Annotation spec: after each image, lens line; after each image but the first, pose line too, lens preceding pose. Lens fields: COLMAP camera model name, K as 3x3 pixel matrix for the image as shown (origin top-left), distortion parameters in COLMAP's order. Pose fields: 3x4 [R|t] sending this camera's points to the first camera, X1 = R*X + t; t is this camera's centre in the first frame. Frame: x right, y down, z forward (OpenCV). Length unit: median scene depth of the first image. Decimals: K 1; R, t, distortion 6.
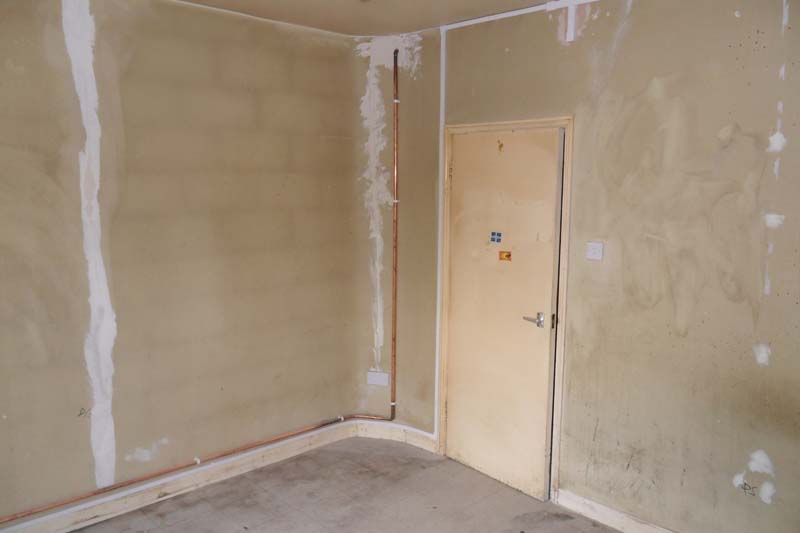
lens RADIAL K [[642.6, 0, 399.9], [0, 642.6, 268.1], [0, 0, 1]] dist [-0.030606, -0.002244]
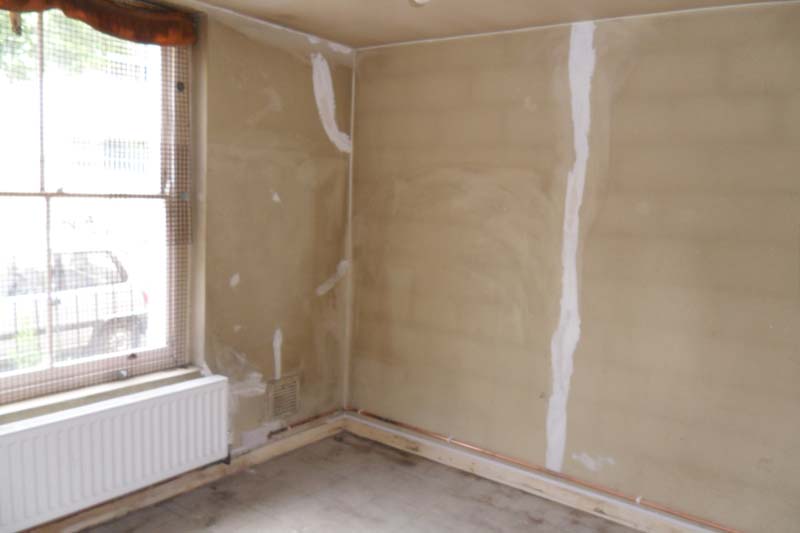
lens RADIAL K [[642.6, 0, 400.7], [0, 642.6, 263.3], [0, 0, 1]] dist [-0.030606, -0.002244]
pose [[0.144848, 0.110944, -0.983214, 0.579927], [-0.169258, 0.981825, 0.085853, -0.066217], [0.974870, 0.153981, 0.160993, 0.522275]]
